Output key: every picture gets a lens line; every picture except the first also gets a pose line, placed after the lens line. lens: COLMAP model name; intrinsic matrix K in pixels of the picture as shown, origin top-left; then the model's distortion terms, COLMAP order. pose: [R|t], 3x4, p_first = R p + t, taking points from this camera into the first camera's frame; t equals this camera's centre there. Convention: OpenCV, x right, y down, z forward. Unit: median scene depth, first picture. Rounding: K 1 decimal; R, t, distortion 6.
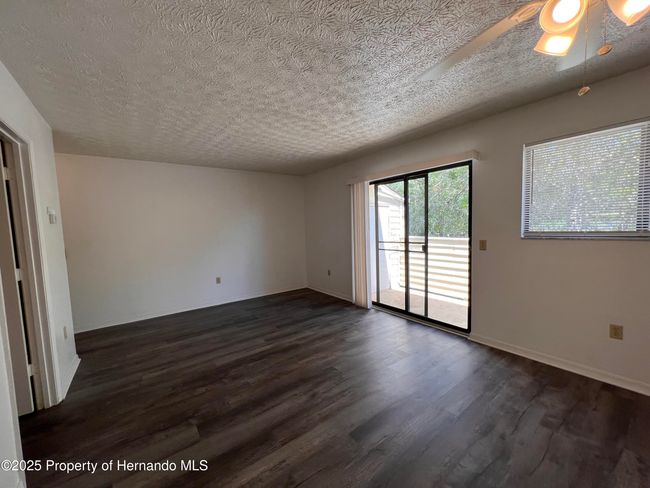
lens RADIAL K [[259.8, 0, 325.9], [0, 259.8, 243.0], [0, 0, 1]] dist [-0.000964, 0.000531]
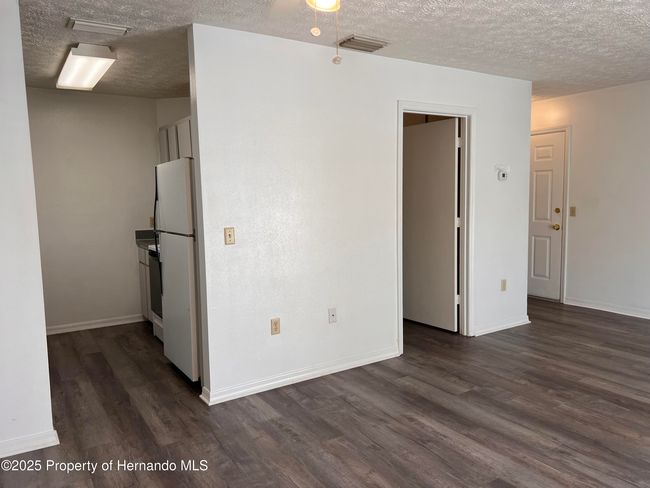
lens RADIAL K [[482.4, 0, 319.9], [0, 482.4, 244.4], [0, 0, 1]] dist [0.046530, -0.042548]
pose [[-0.062884, 0.141802, -0.987896, 1.032036], [-0.045404, 0.988423, 0.144768, -0.070009], [0.996988, 0.053958, -0.055717, 0.399262]]
